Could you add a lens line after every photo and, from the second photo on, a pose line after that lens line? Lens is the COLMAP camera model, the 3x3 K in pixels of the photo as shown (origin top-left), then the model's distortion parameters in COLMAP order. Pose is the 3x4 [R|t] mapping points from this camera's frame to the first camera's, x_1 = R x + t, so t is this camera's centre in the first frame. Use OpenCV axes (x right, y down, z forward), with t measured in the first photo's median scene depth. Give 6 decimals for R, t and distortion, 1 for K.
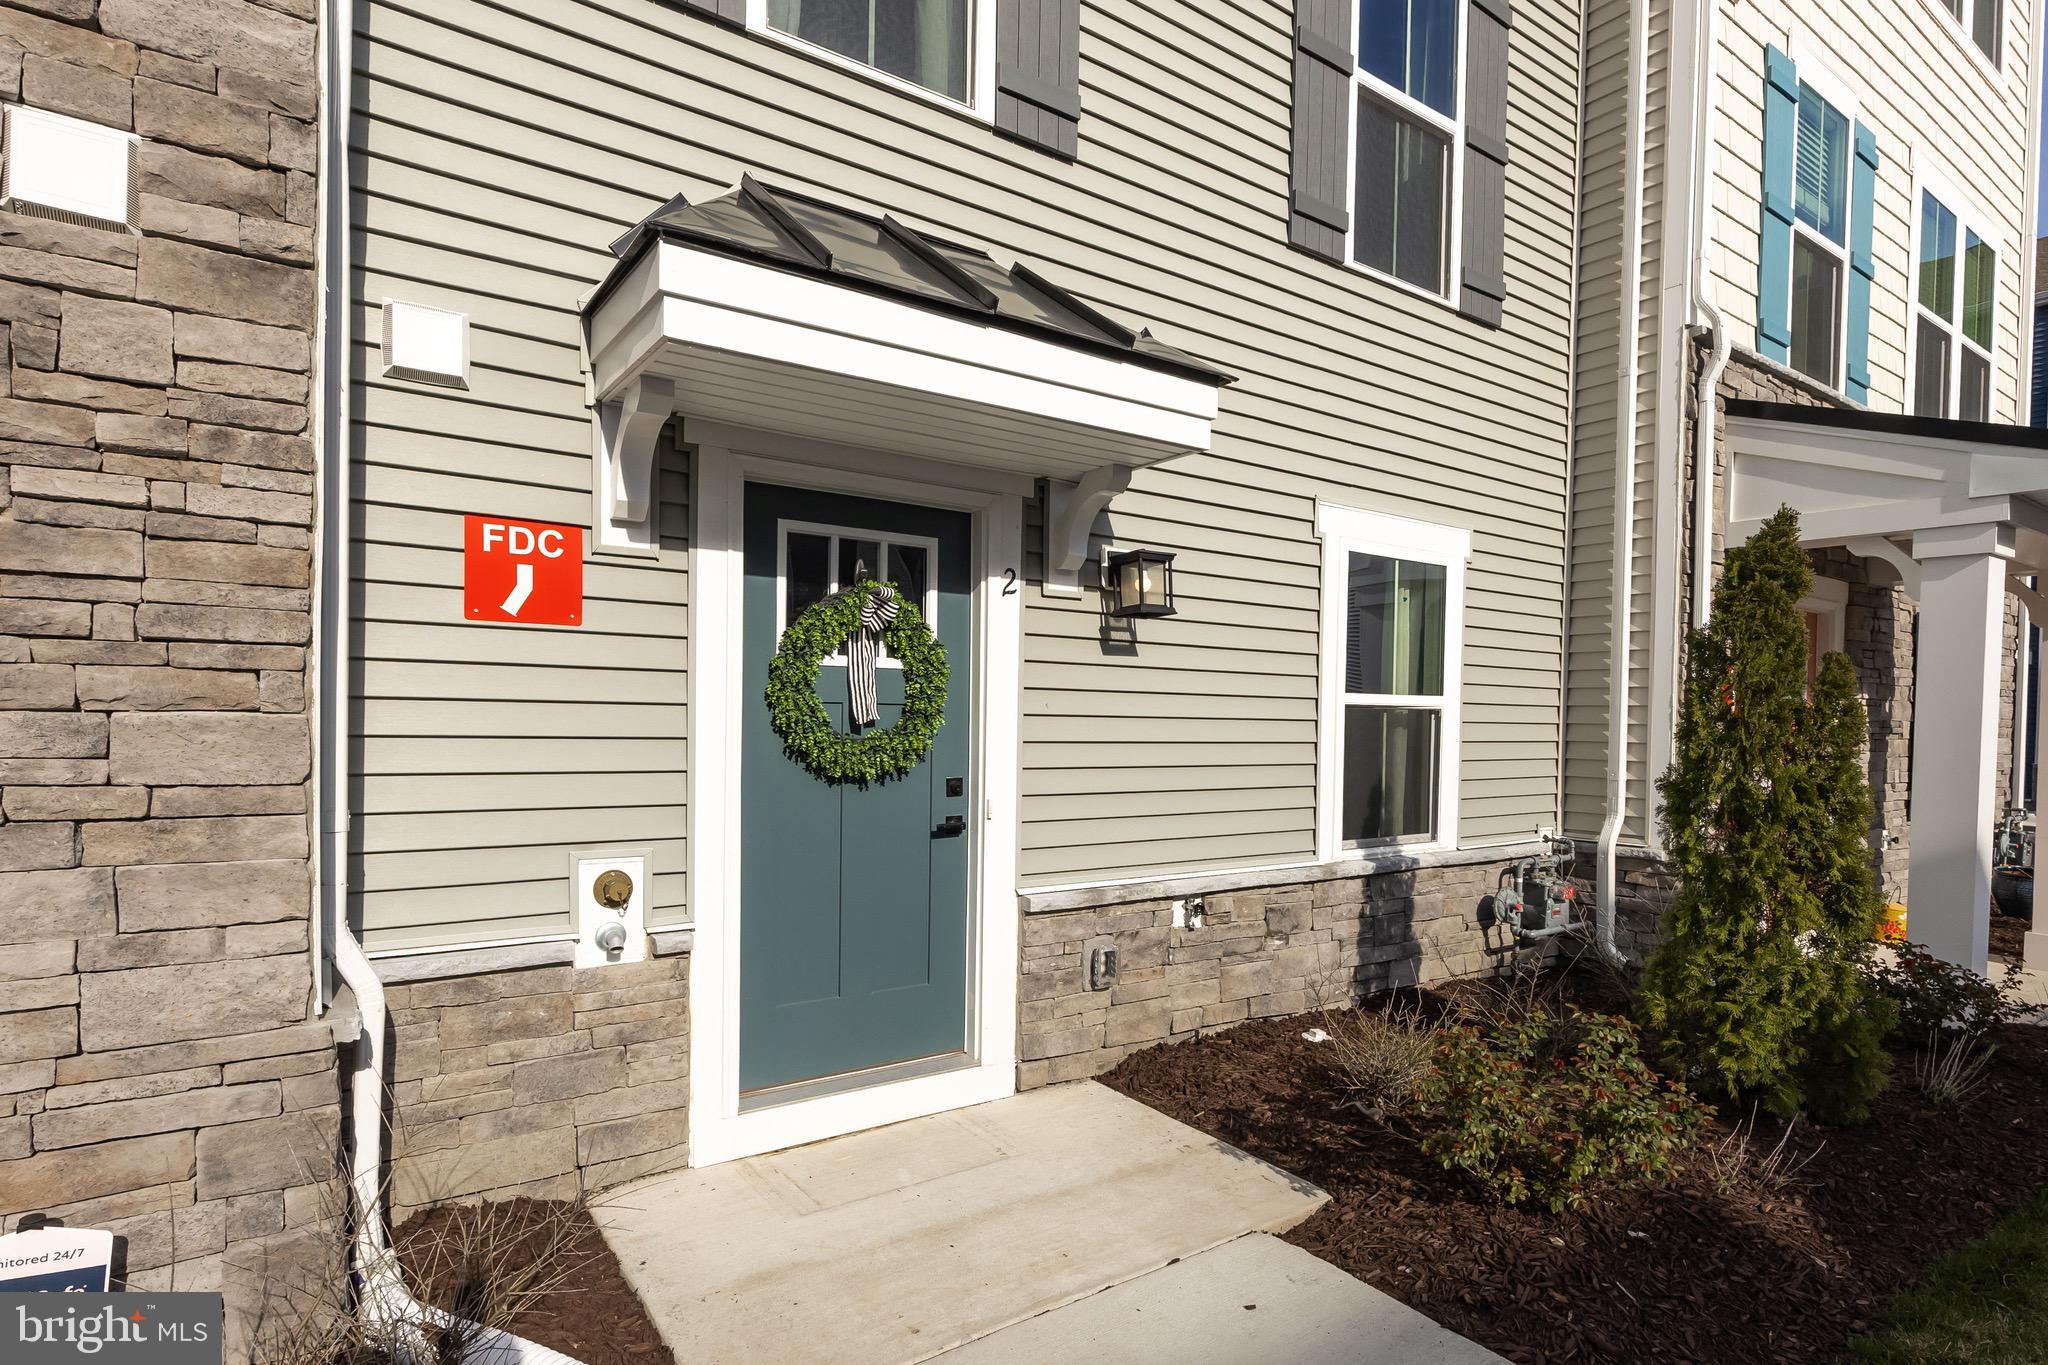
lens RADIAL K [[1050.6, 0, 1029.8], [0, 1050.6, 735.1], [0, 0, 1]] dist [-0.003524, -0.000320]
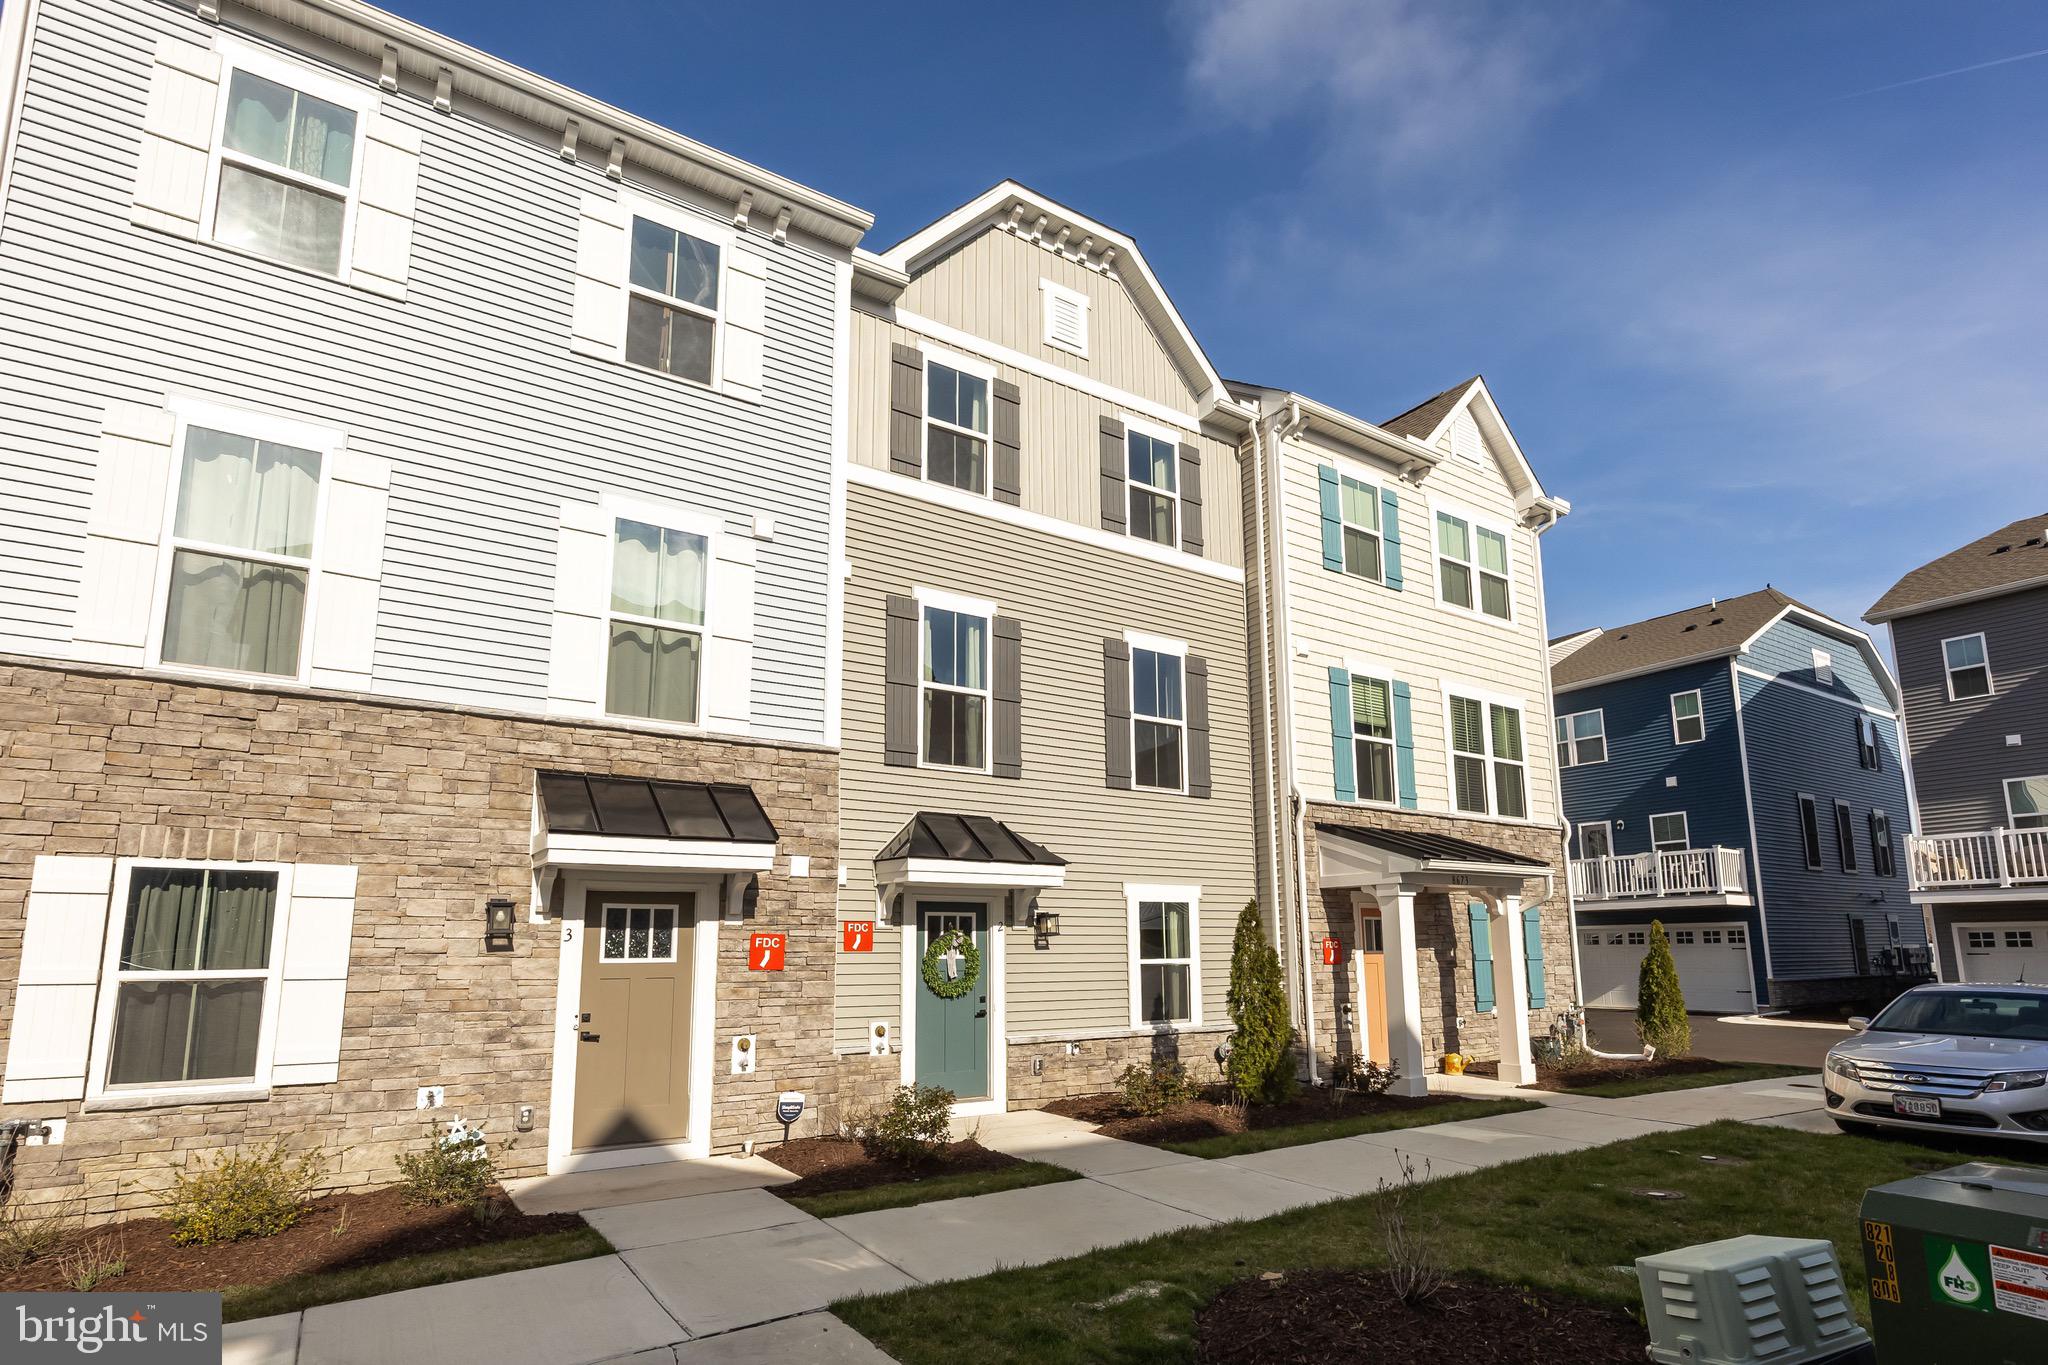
lens RADIAL K [[1015.7, 0, 1024.4], [0, 1015.7, 788.4], [0, 0, 1]] dist [-0.001663, -0.000539]
pose [[0.999392, -0.028253, -0.020421, 0.111486], [0.024093, 0.983164, -0.181130, -0.011733], [0.025195, 0.180528, 0.983247, -1.773932]]
